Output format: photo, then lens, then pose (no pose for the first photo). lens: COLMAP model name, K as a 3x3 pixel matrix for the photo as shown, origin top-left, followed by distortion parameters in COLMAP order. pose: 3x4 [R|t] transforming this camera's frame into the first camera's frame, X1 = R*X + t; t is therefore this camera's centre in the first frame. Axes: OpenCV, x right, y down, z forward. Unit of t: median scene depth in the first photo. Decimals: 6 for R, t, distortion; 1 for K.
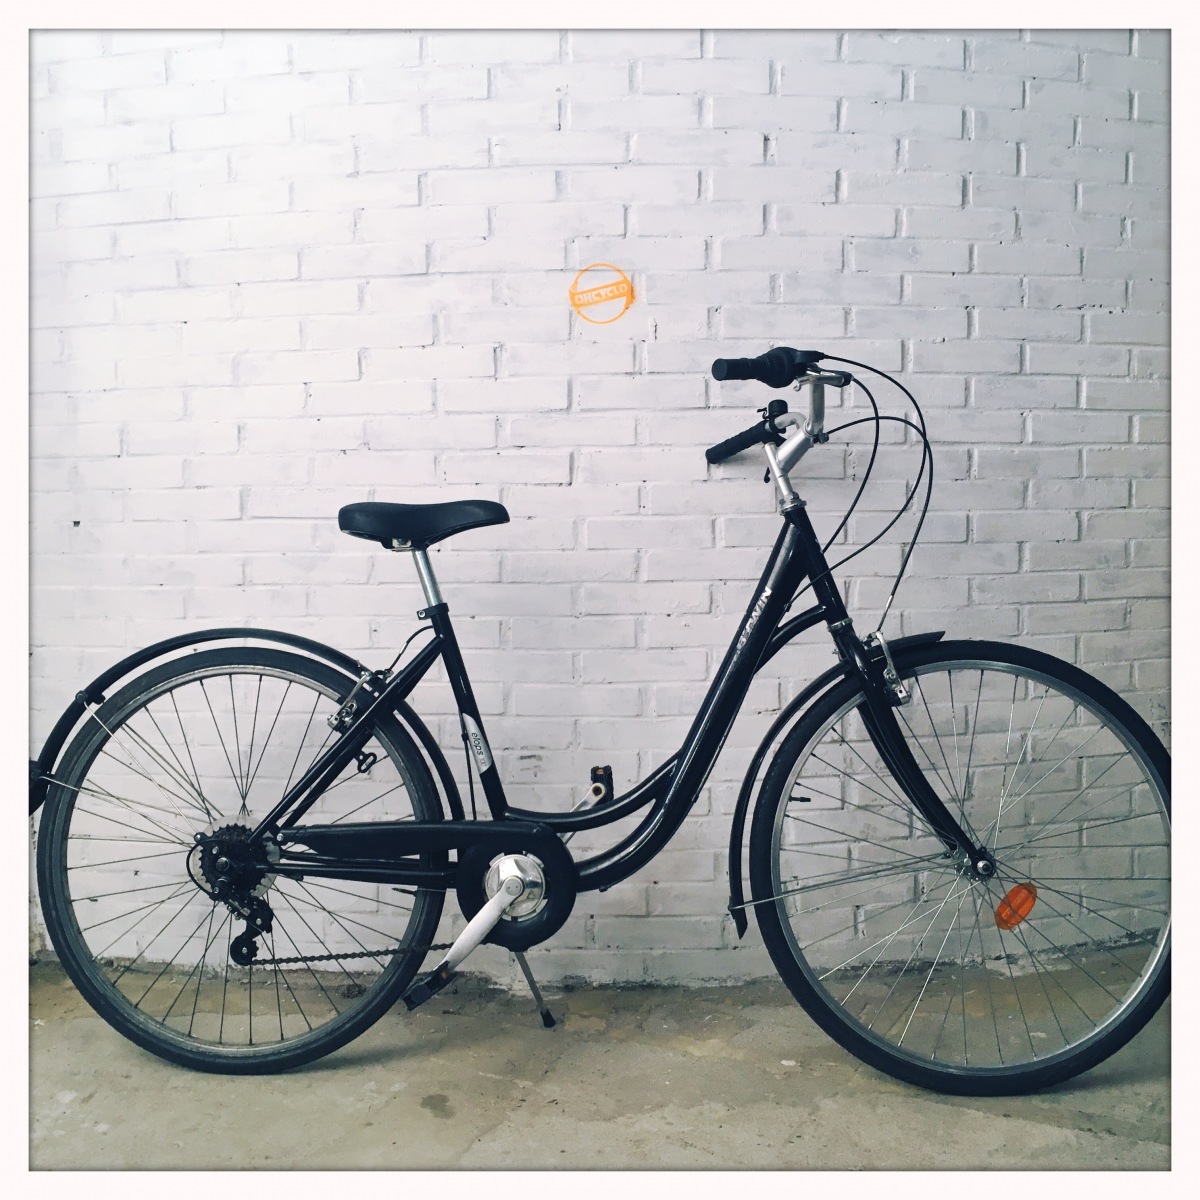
lens RADIAL K [[1375.2, 0, 596.1], [0, 1375.2, 596.9], [0, 0, 1]] dist [0.045196, 0.000000]
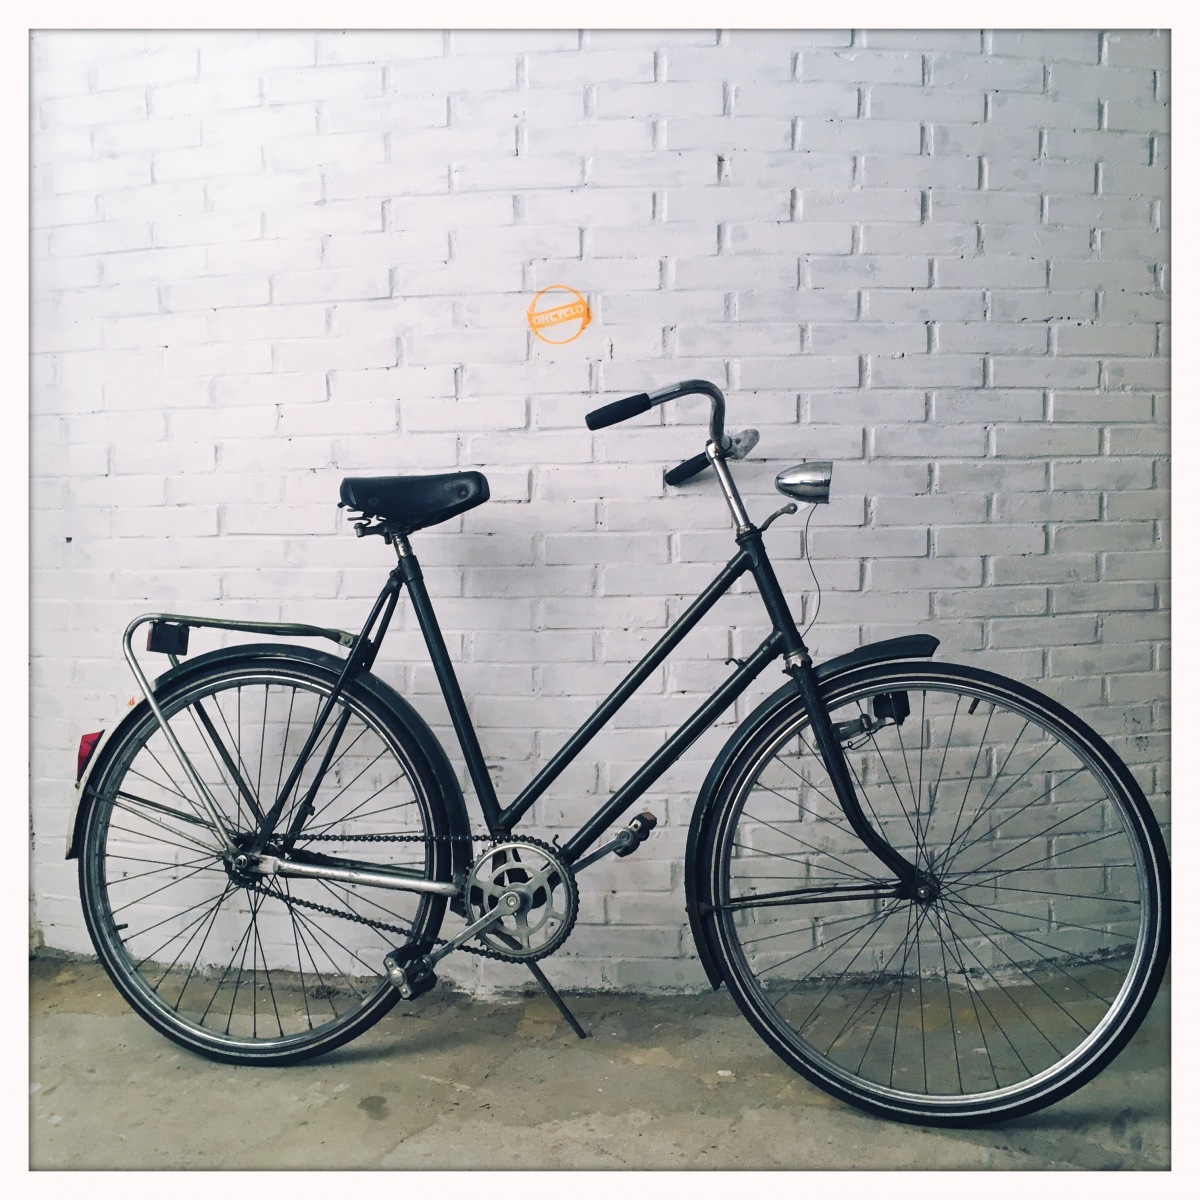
lens RADIAL K [[1375.2, 0, 595.1], [0, 1375.2, 596.3], [0, 0, 1]] dist [0.045196, 0.000000]
pose [[0.997432, 0.000434, -0.071622, 0.101799], [-0.000199, 0.999995, 0.003288, -0.014412], [0.071623, -0.003266, 0.997426, -0.016104]]
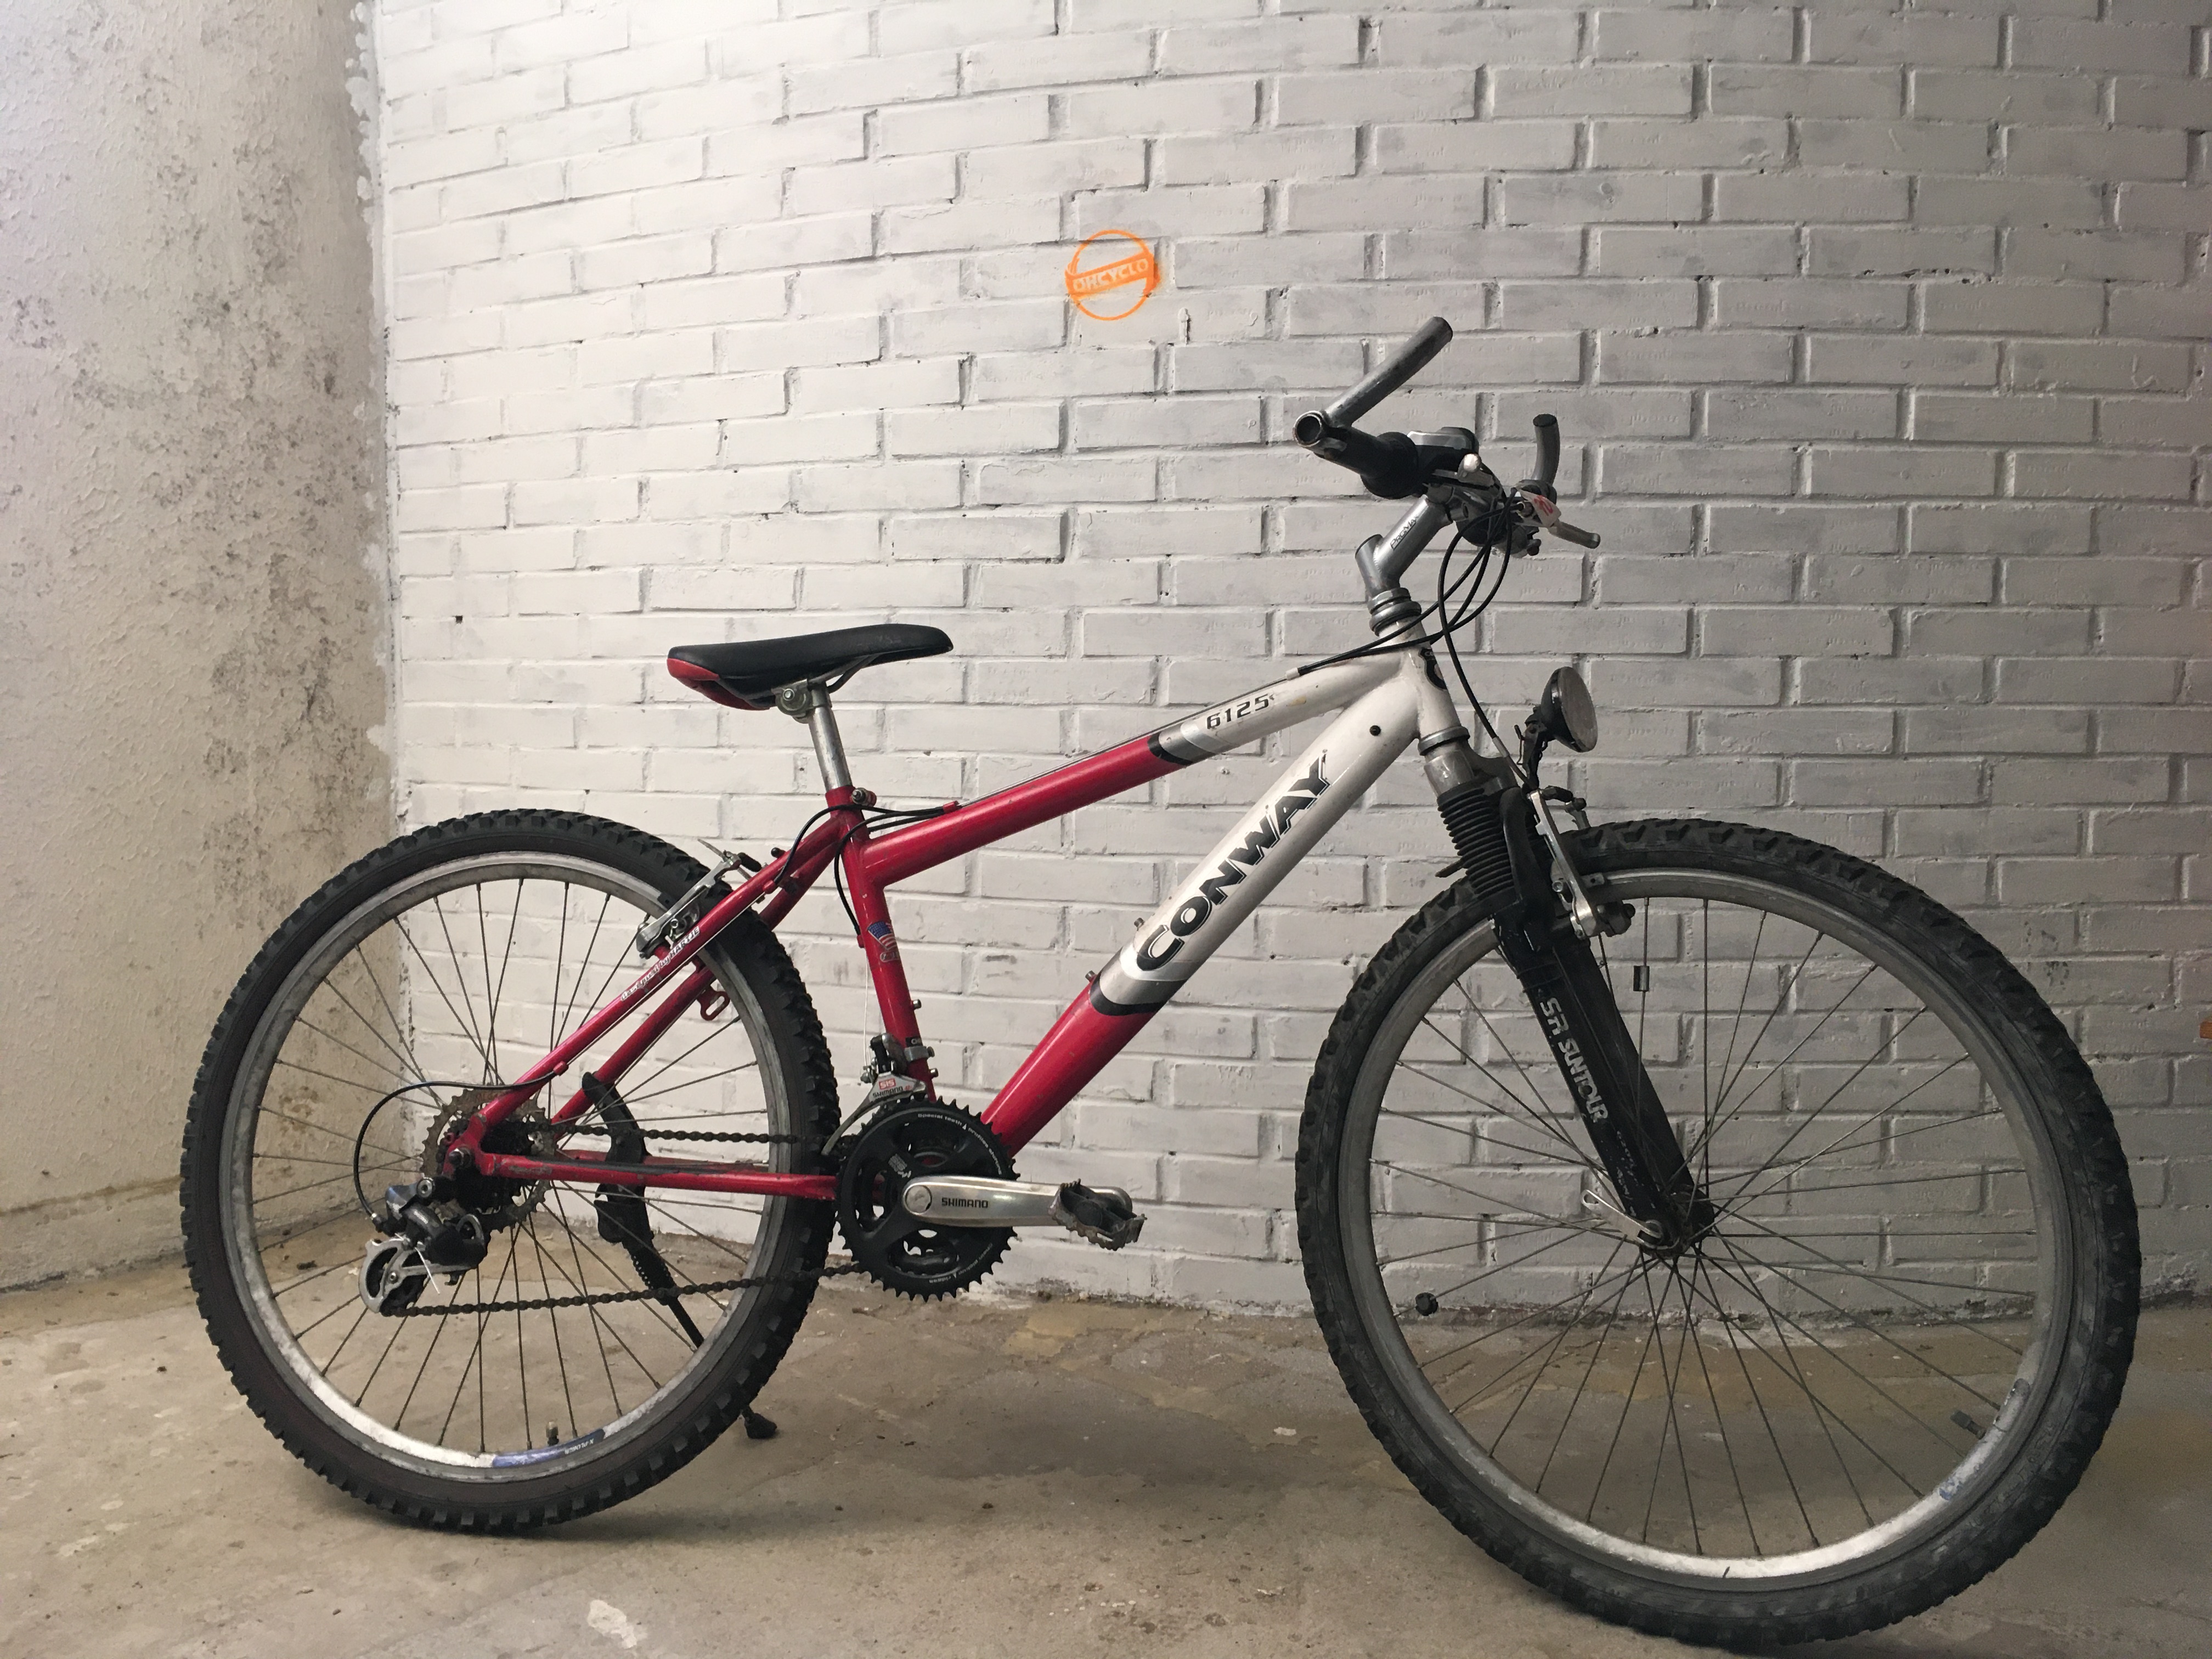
lens RADIAL K [[1894.6, 0, 1096.9], [0, 1894.6, 829.1], [0, 0, 1]] dist [0.074271, -0.109462]
pose [[0.966999, 0.034339, -0.252454, 0.235853], [-0.031115, 0.999375, 0.016753, 0.034315], [0.252872, -0.008345, 0.967464, 0.092789]]
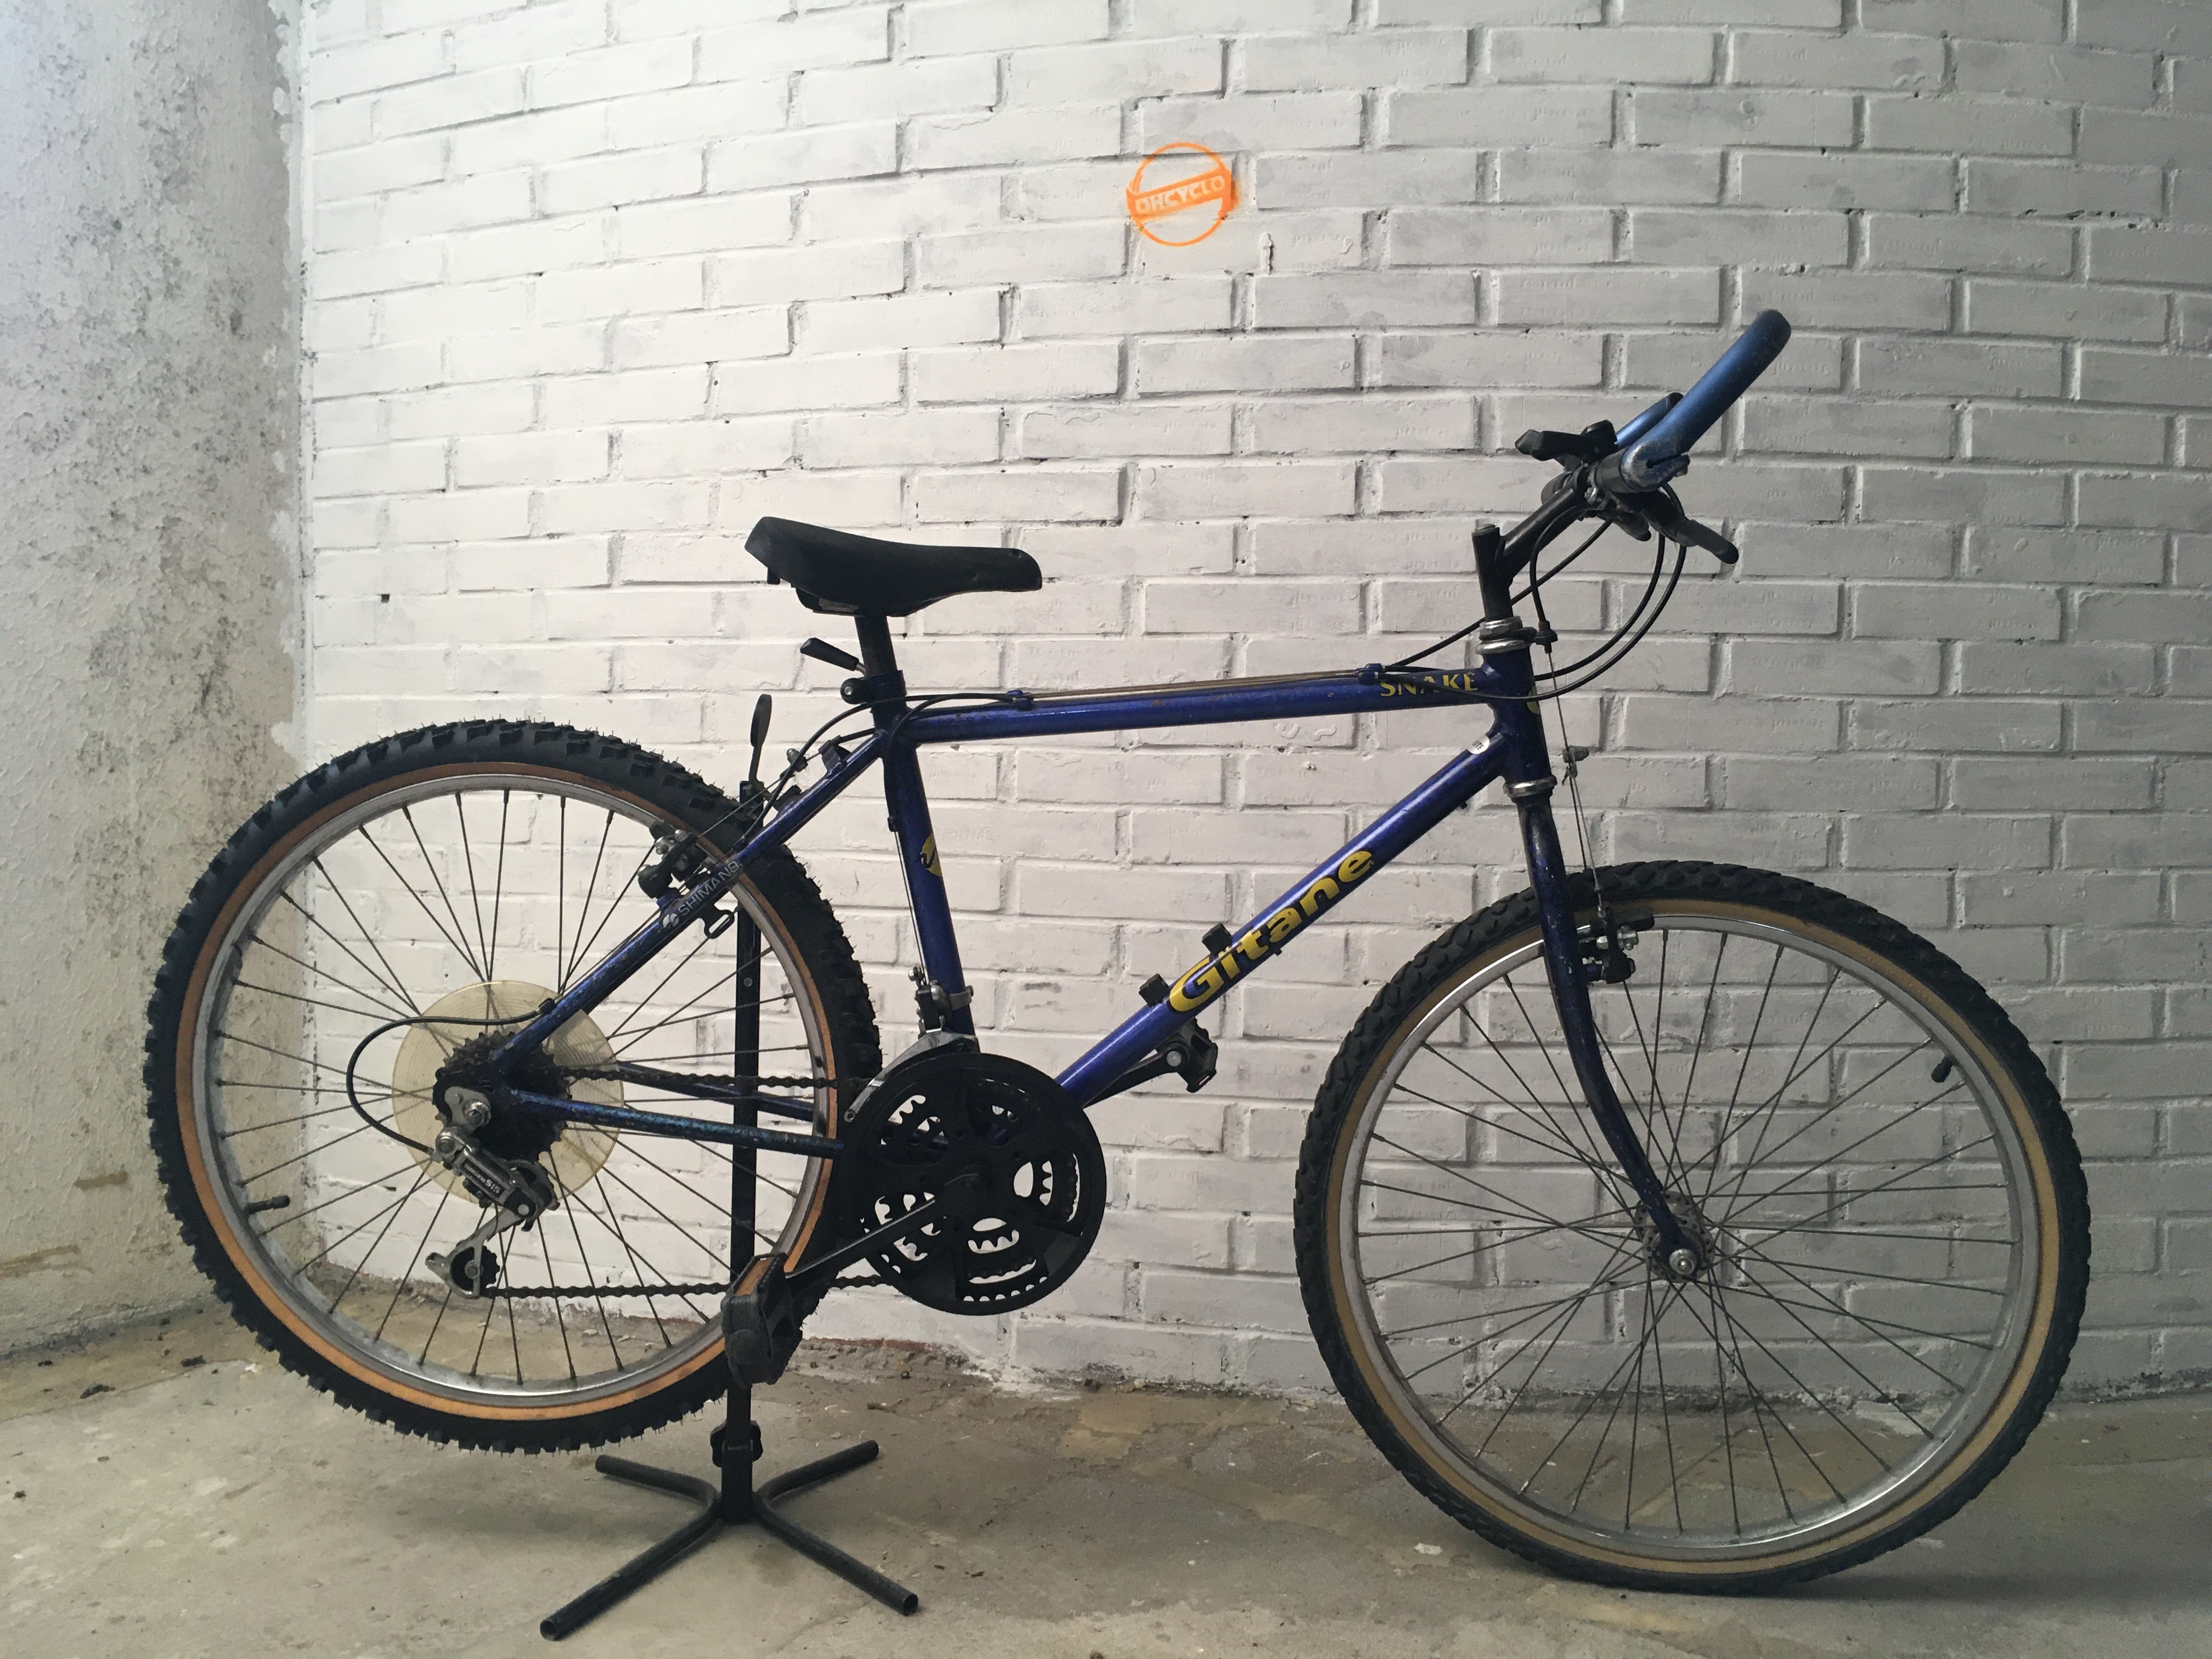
lens RADIAL K [[1894.6, 0, 1100.3], [0, 1894.6, 825.7], [0, 0, 1]] dist [0.074271, -0.109462]
pose [[0.982936, 0.029679, -0.181540, 0.122286], [-0.034451, 0.999137, -0.023191, 0.065551], [0.180696, 0.029049, 0.983110, 0.201458]]
